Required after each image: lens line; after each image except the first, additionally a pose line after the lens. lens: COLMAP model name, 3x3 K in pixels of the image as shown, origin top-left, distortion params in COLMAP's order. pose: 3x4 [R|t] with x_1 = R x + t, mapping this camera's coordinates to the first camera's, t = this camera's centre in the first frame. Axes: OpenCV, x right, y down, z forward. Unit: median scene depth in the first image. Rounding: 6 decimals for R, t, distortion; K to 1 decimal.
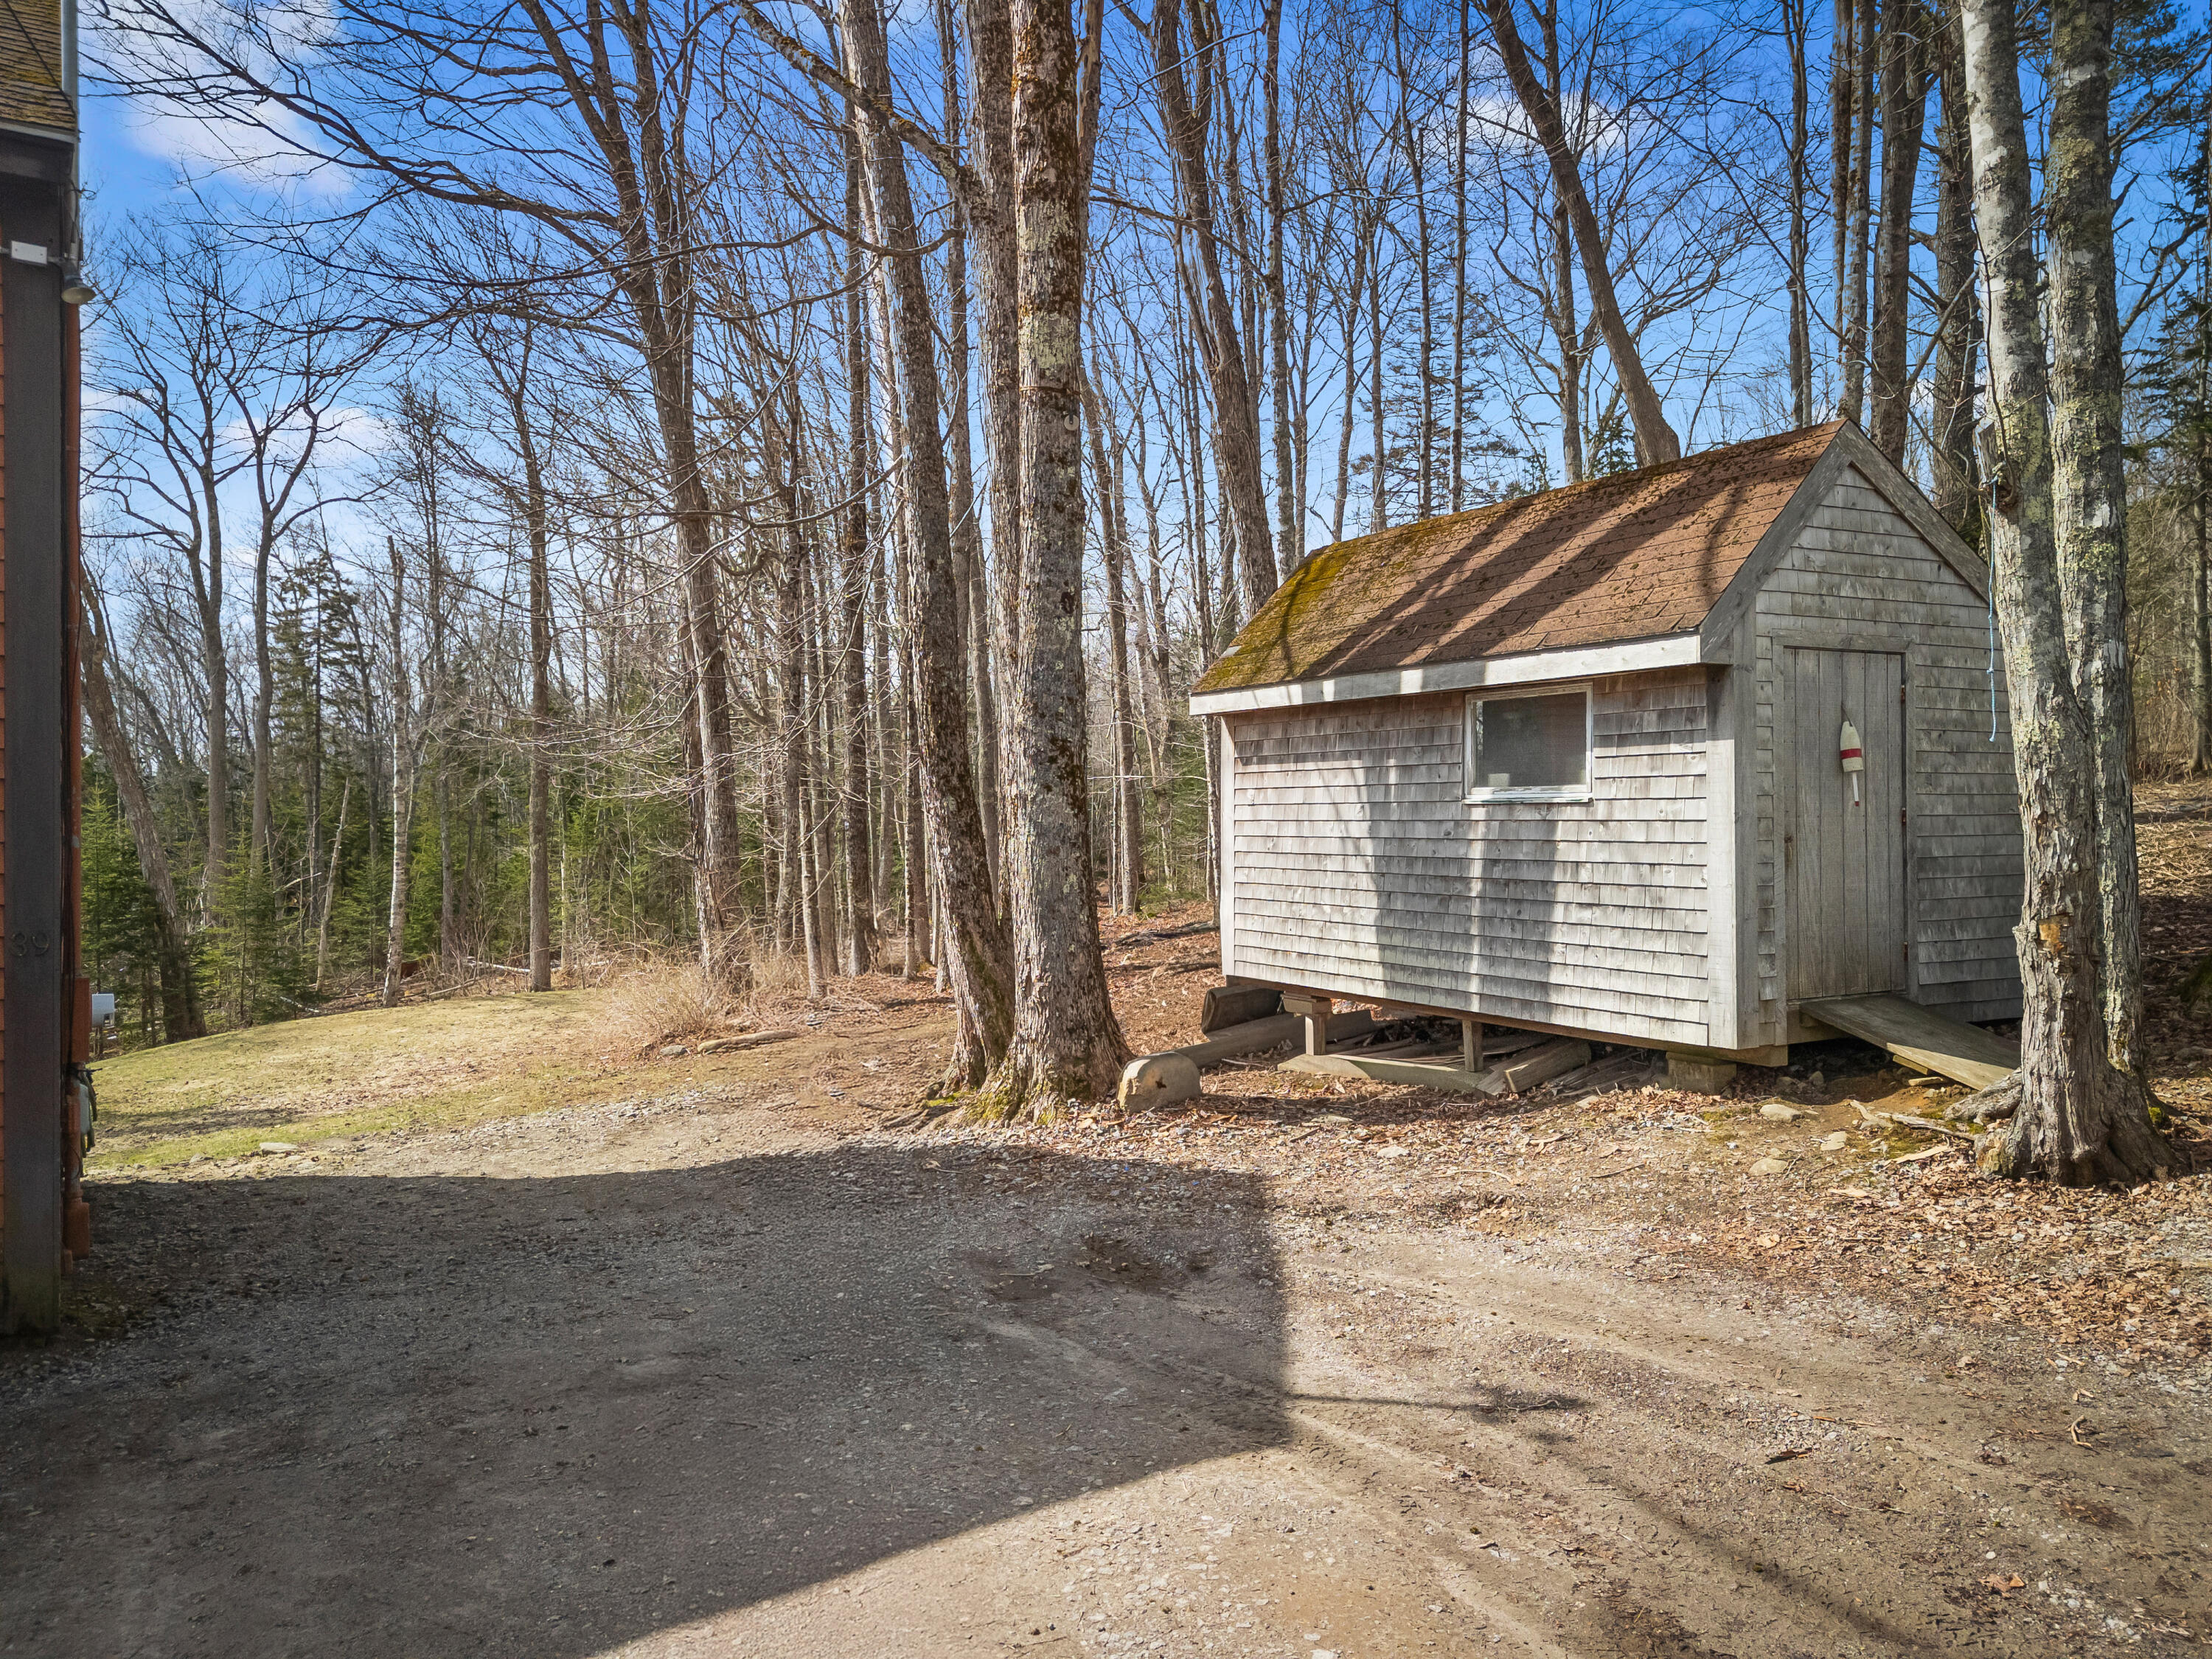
lens RADIAL K [[1616.2, 0, 1106.0], [0, 1616.2, 829.5], [0, 0, 1]] dist [0.085228, -0.059493]
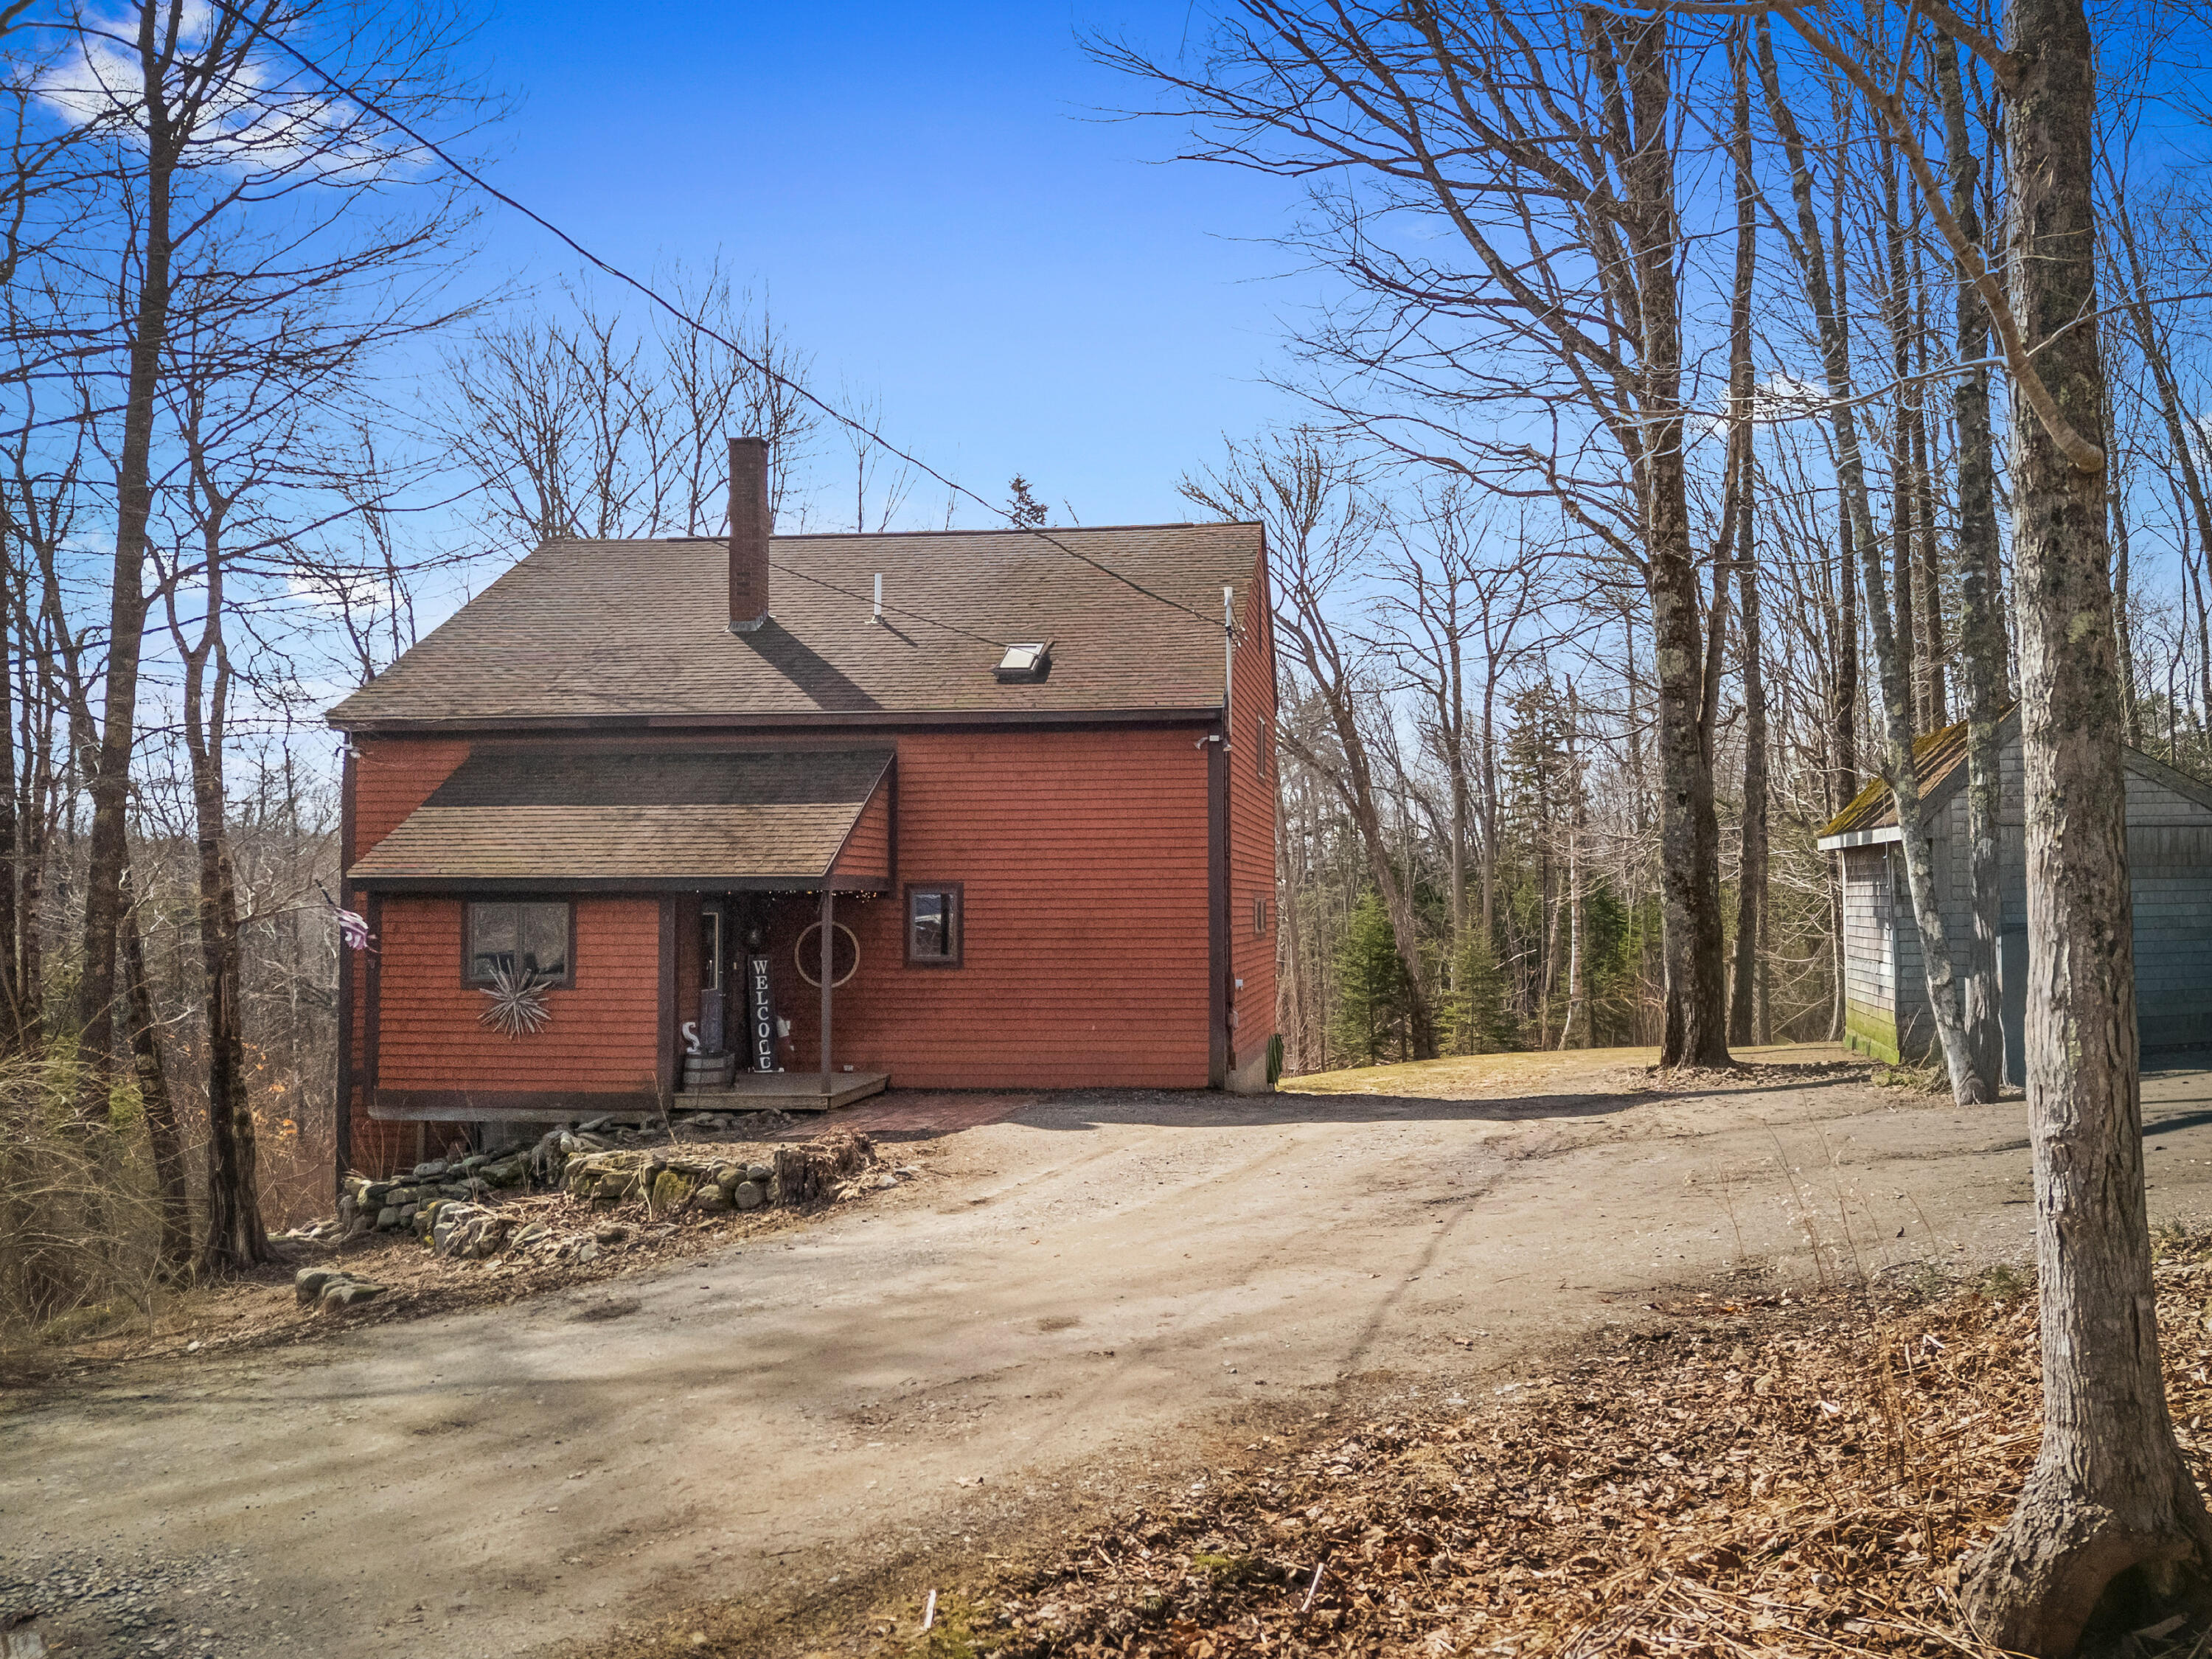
lens RADIAL K [[1616.2, 0, 1106.0], [0, 1616.2, 829.5], [0, 0, 1]] dist [0.085228, -0.059493]
pose [[0.742509, -0.037635, -0.668778, 0.094620], [0.005231, 0.998716, -0.050395, -0.001825], [0.669815, 0.033921, 0.741753, -0.106792]]
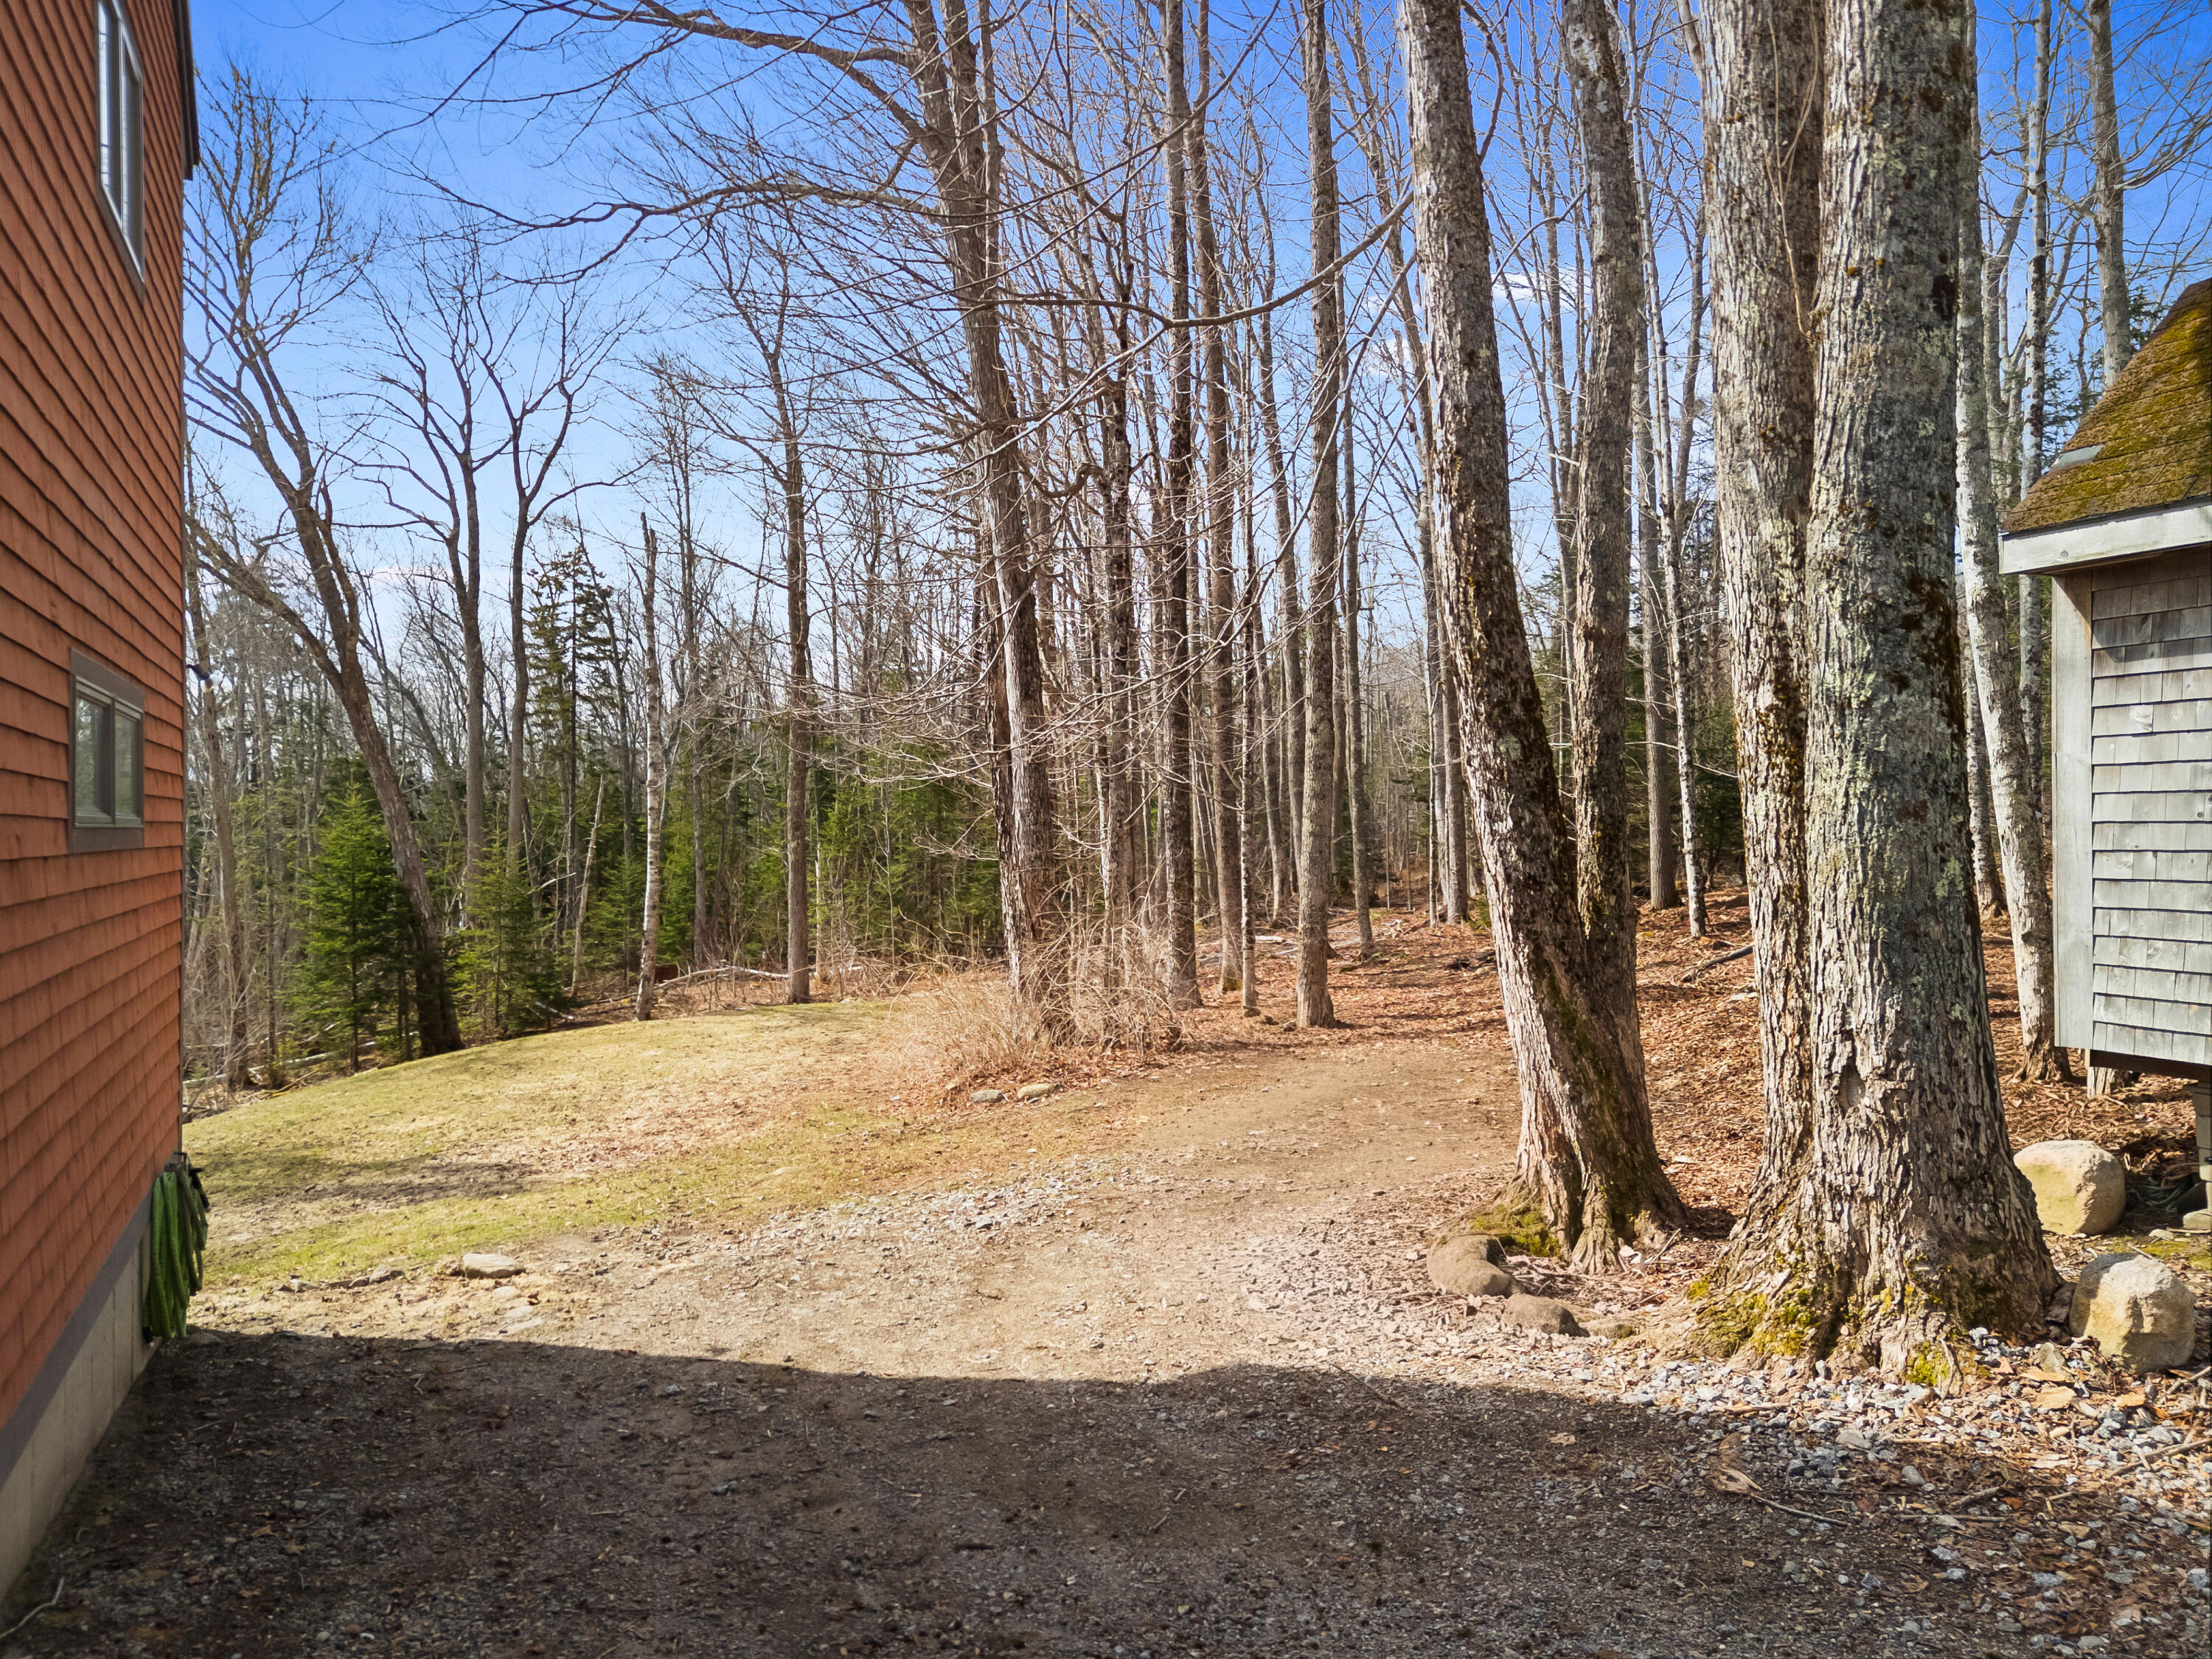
lens RADIAL K [[1672.8, 0, 1106.0], [0, 1672.8, 829.5], [0, 0, 1]] dist [0.223879, -0.529860]
pose [[0.989394, -0.000840, -0.145251, -0.027592], [0.000660, 0.999999, -0.001281, 0.002705], [0.145252, 0.001172, 0.989394, 0.063406]]
